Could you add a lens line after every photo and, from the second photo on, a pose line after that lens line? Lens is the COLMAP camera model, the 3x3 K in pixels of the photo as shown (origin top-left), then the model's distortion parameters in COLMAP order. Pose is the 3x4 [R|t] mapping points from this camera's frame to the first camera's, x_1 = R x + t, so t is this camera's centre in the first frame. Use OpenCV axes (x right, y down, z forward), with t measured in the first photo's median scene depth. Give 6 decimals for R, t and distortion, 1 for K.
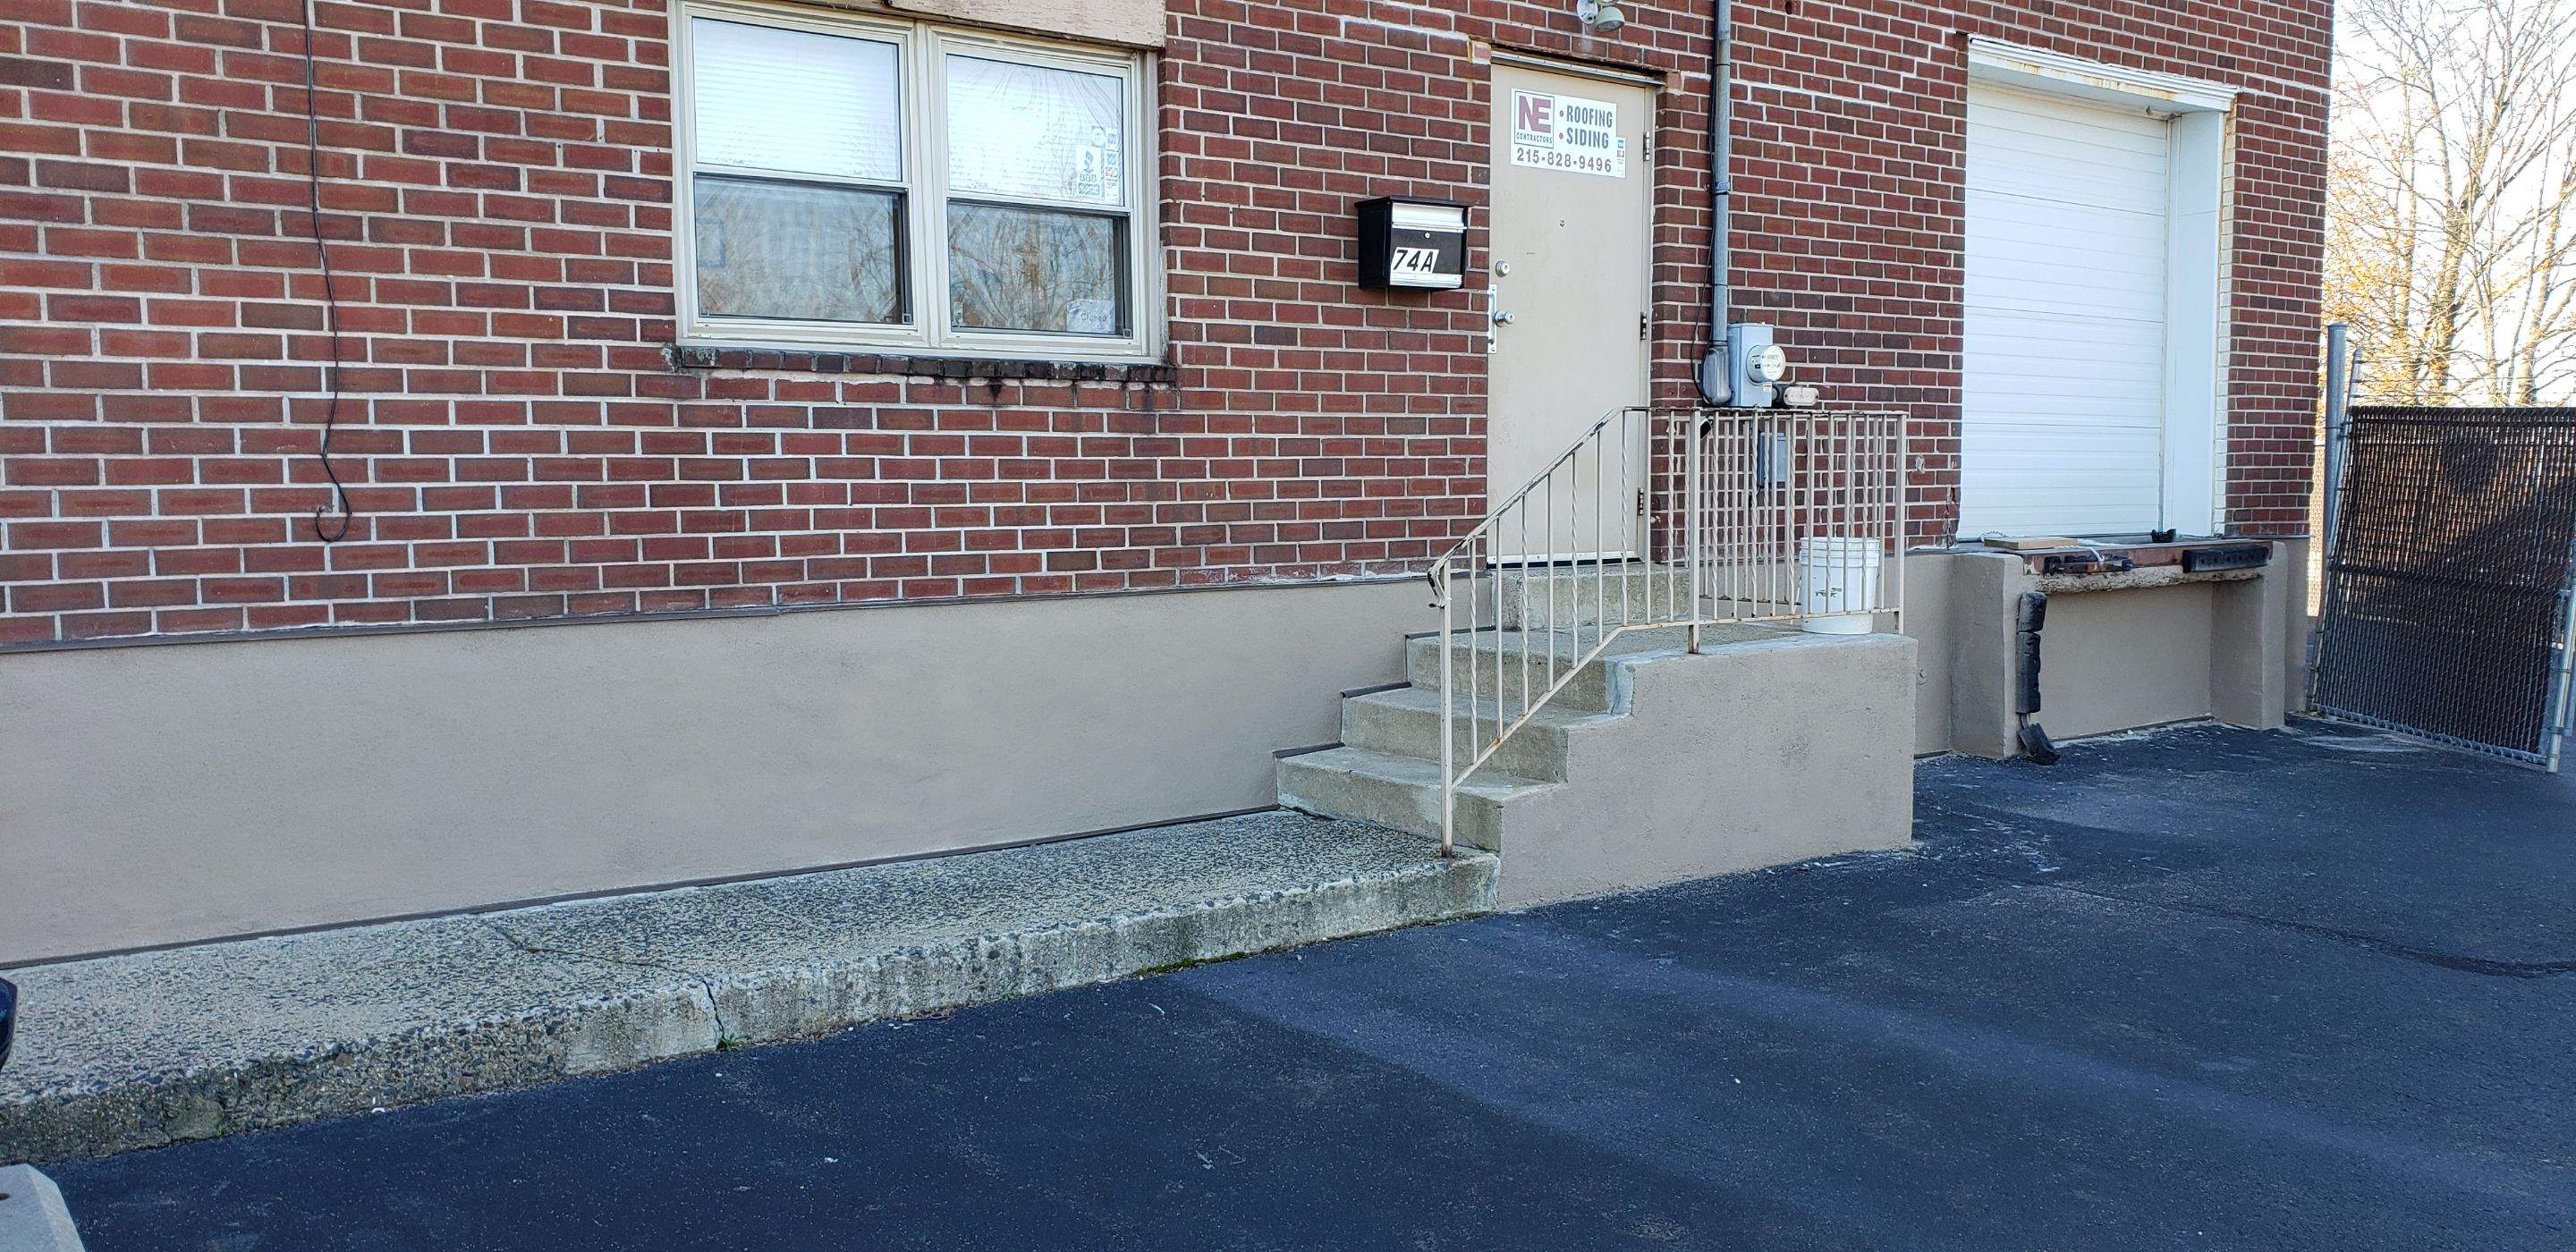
lens RADIAL K [[1945.5, 0, 1310.8], [0, 1945.5, 620.3], [0, 0, 1]] dist [0.043204, -0.040263]
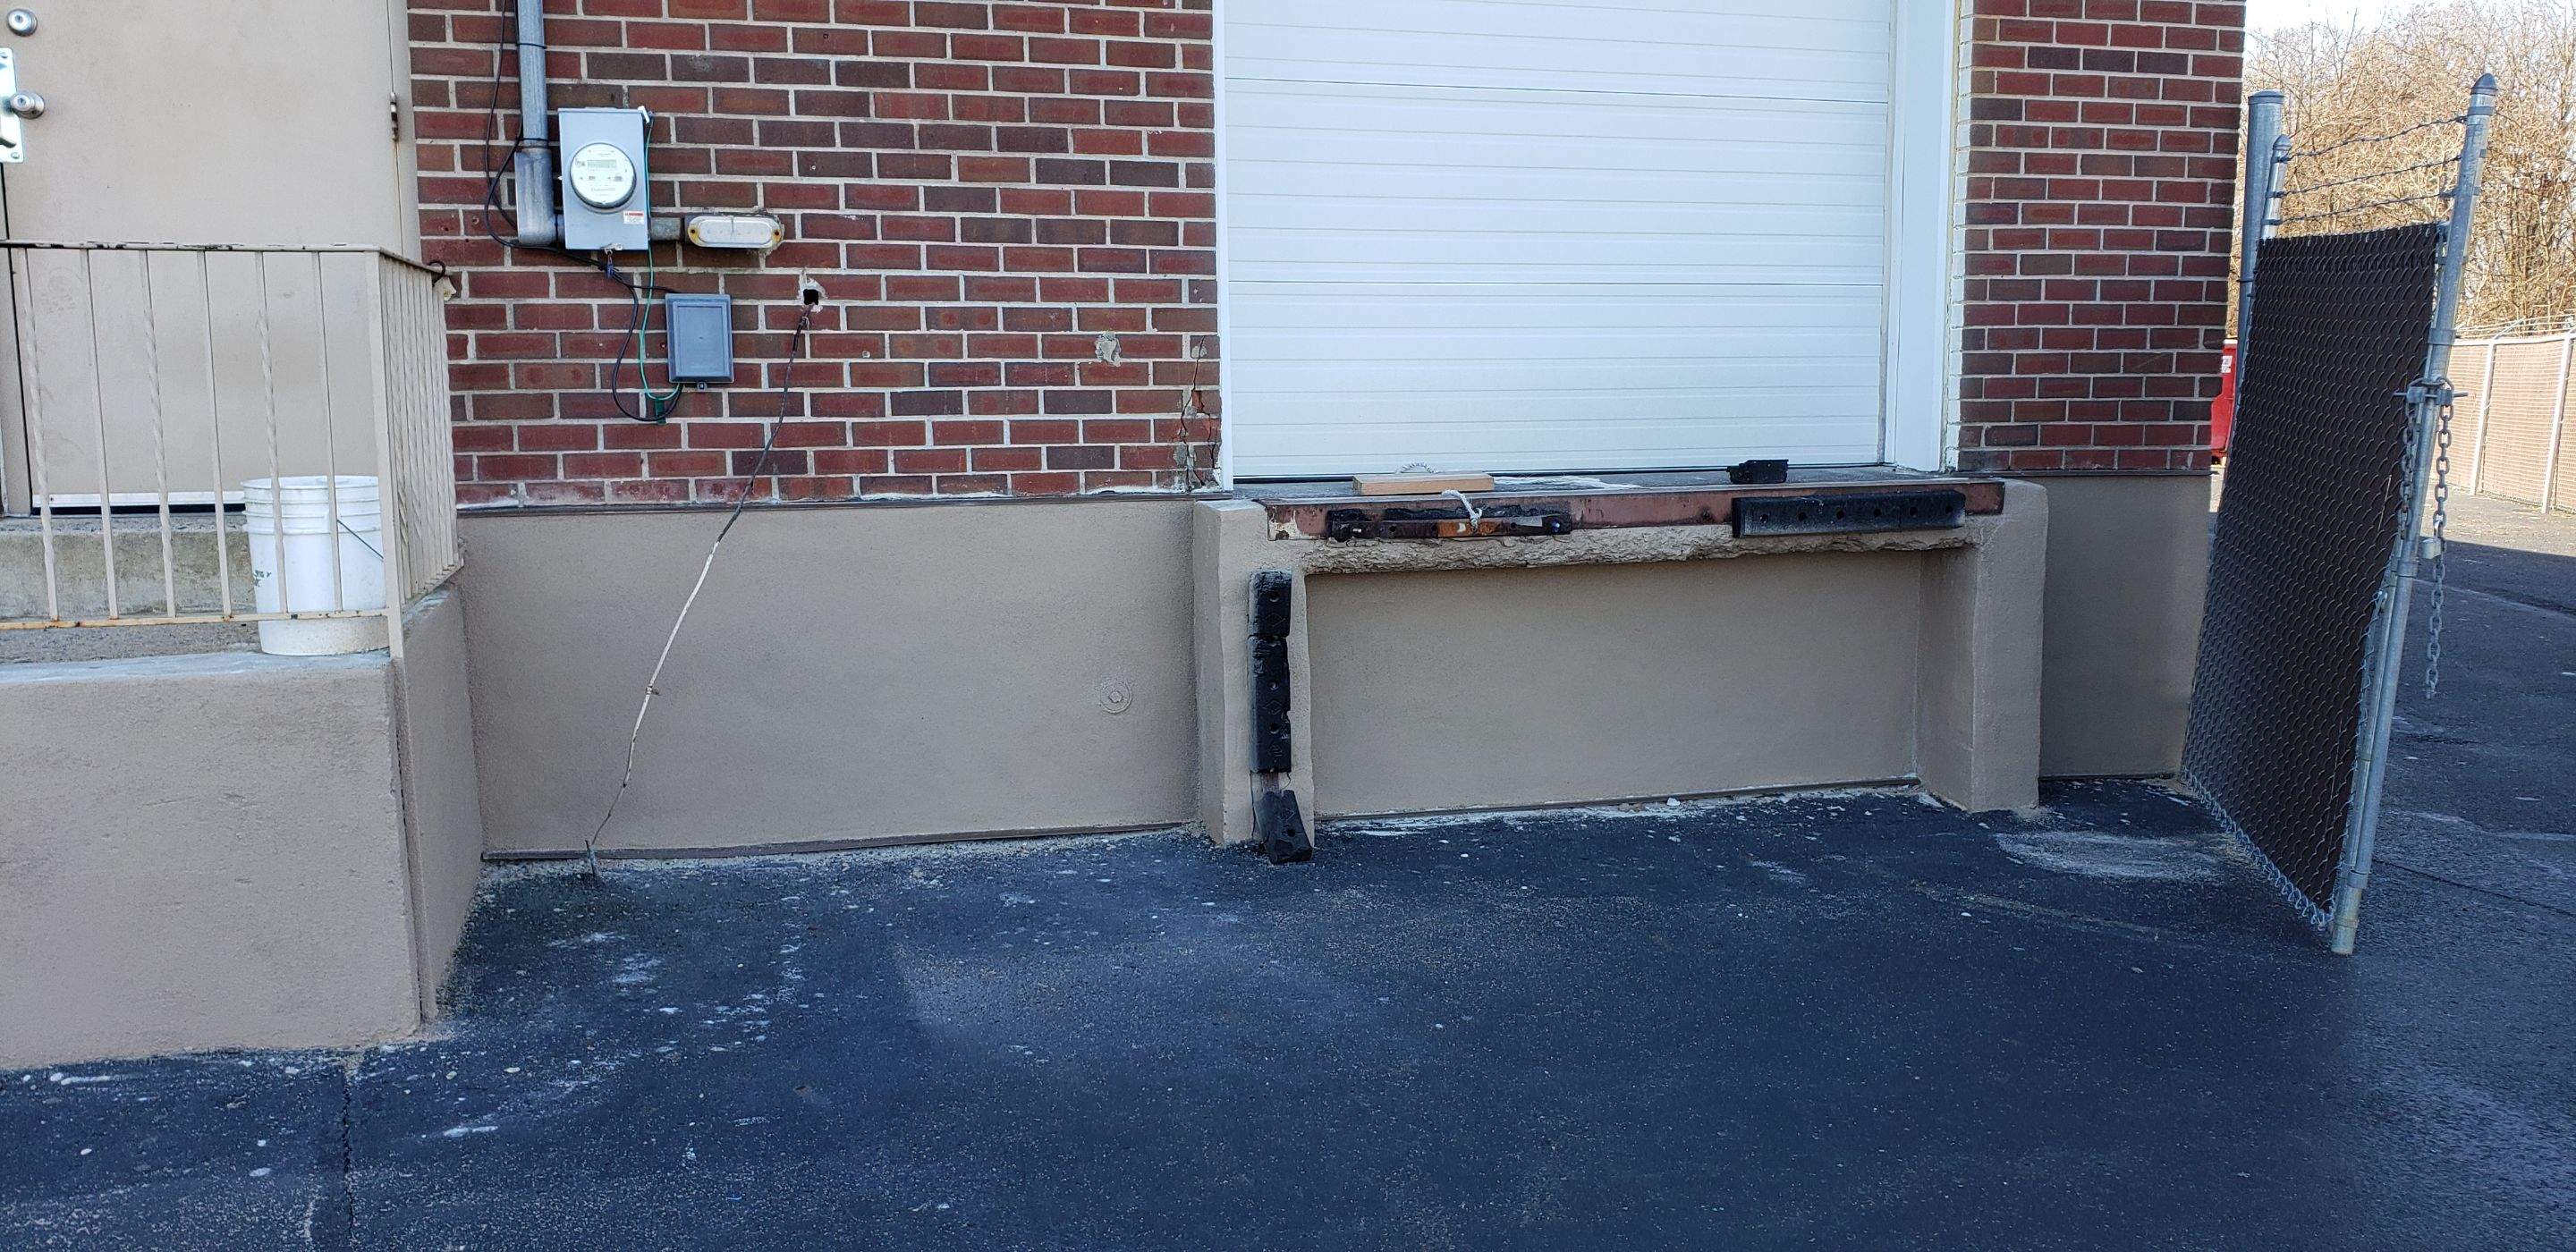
lens RADIAL K [[2094.5, 0, 1291.2], [0, 2094.5, 653.0], [0, 0, 1]] dist [0.084180, -0.093116]
pose [[0.945585, 0.049191, -0.321636, 0.573624], [-0.026494, 0.996864, 0.074569, -0.036388], [0.324296, -0.061990, 0.943922, 0.402702]]
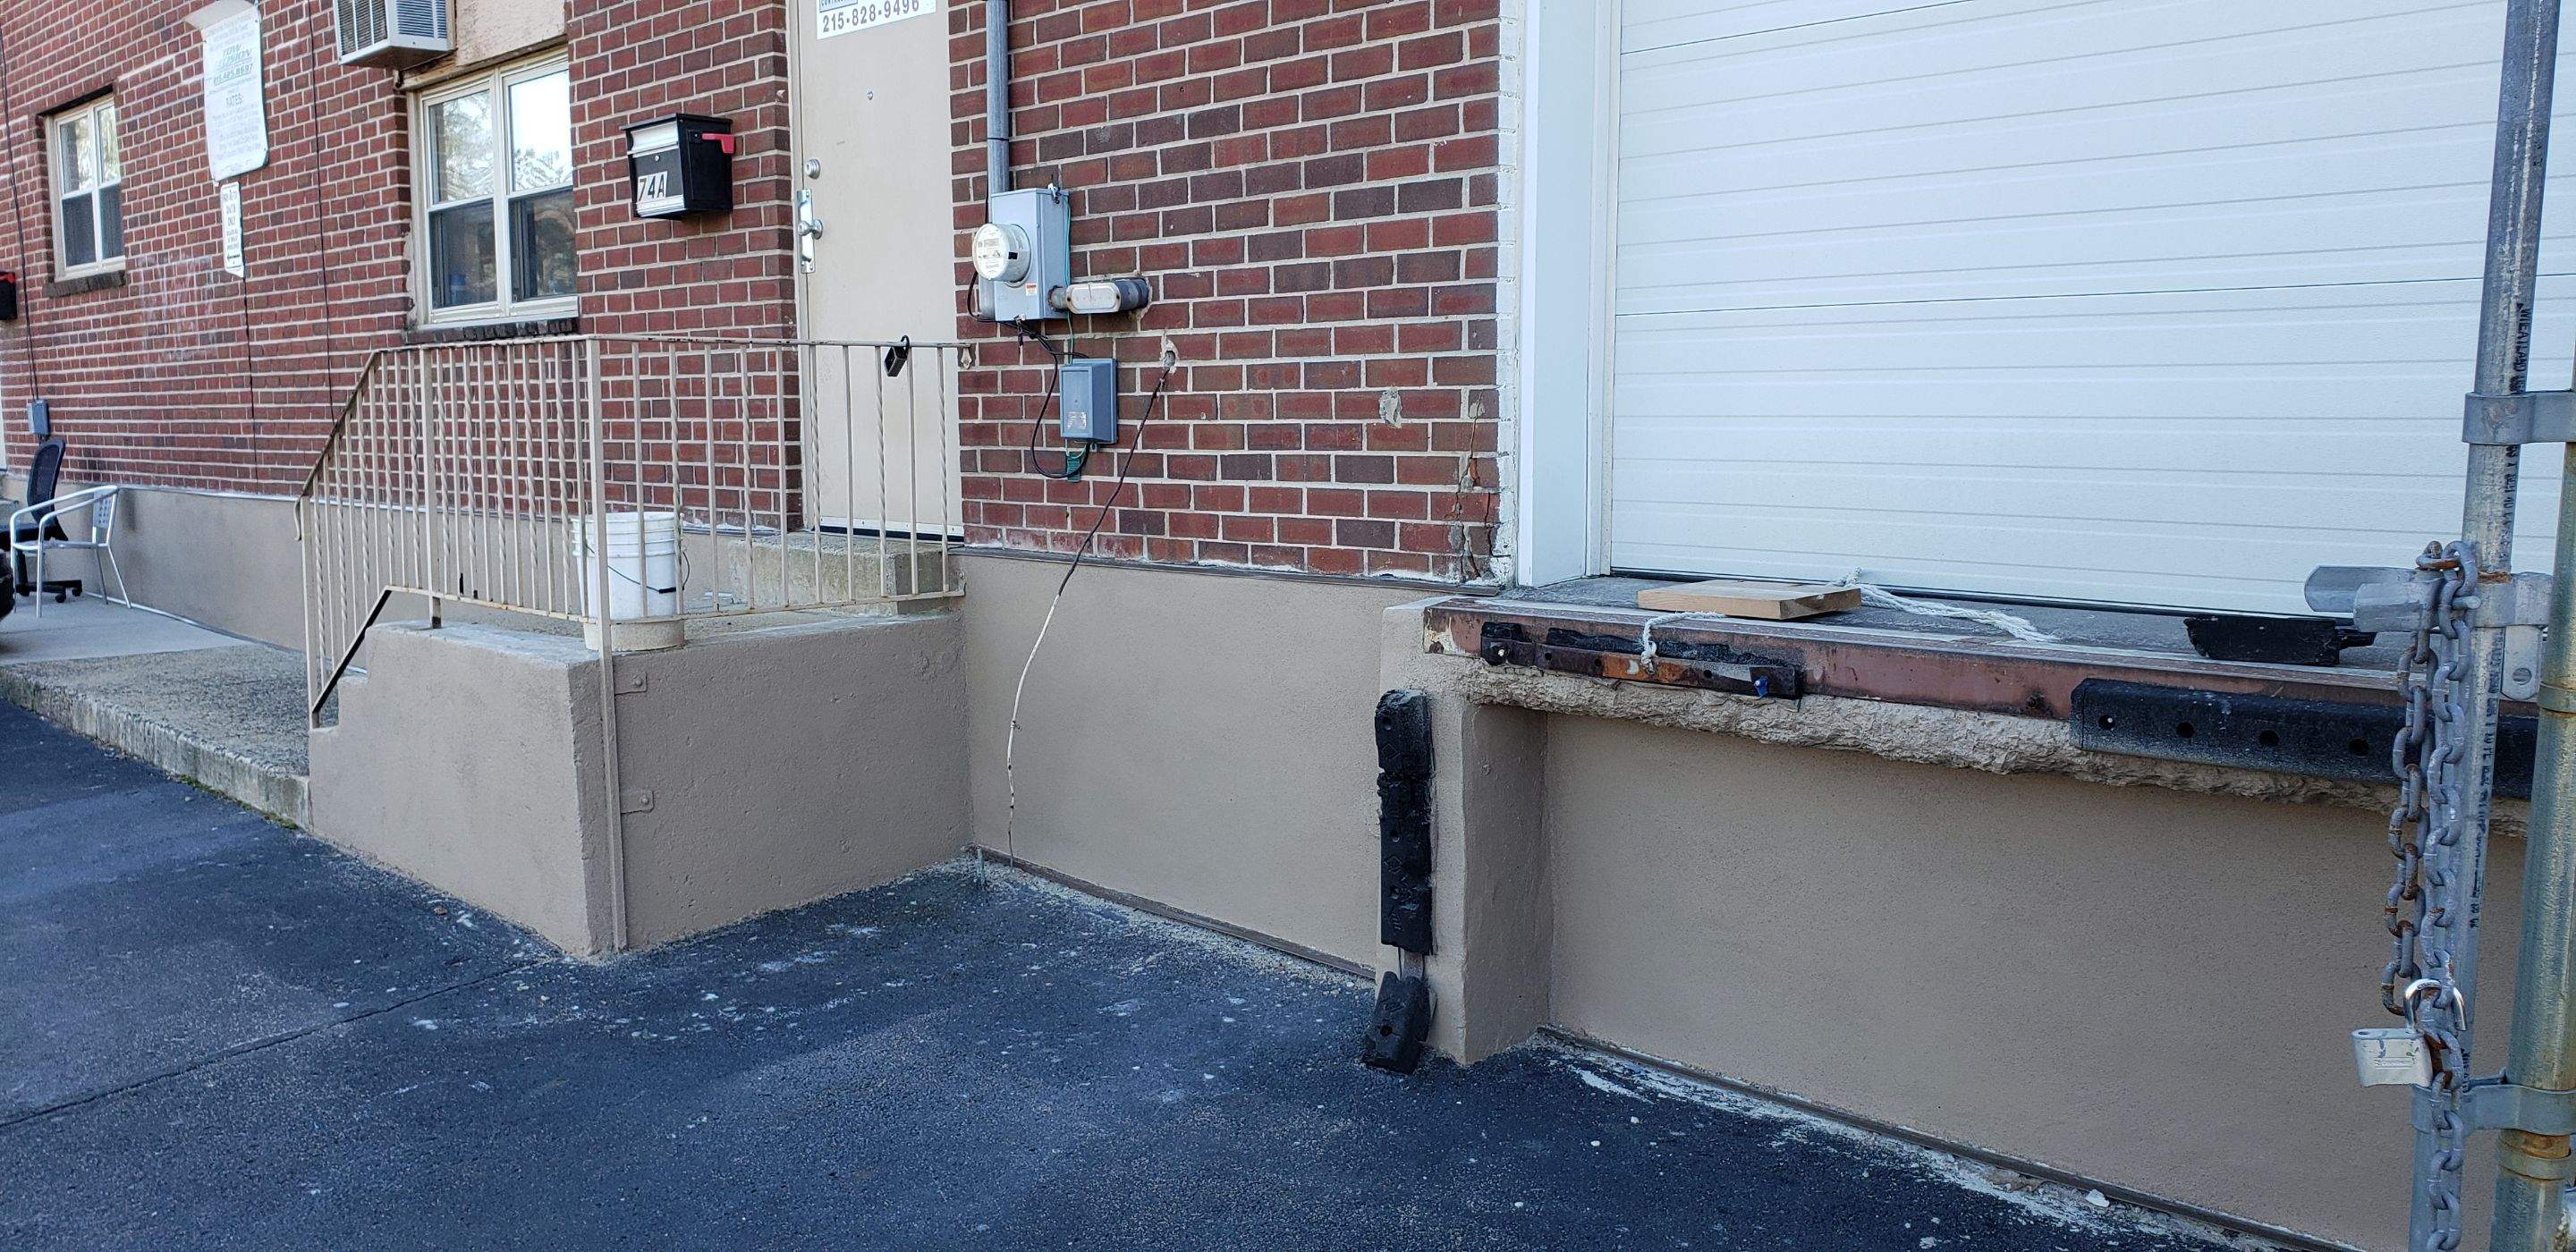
lens RADIAL K [[1945.5, 0, 1272.1], [0, 1945.5, 643.7], [0, 0, 1]] dist [0.043204, -0.040263]
pose [[0.156443, 0.120653, -0.980290, 0.802697], [-0.072814, 0.991219, 0.110378, -0.072644], [0.984999, 0.054111, 0.163855, 0.887190]]
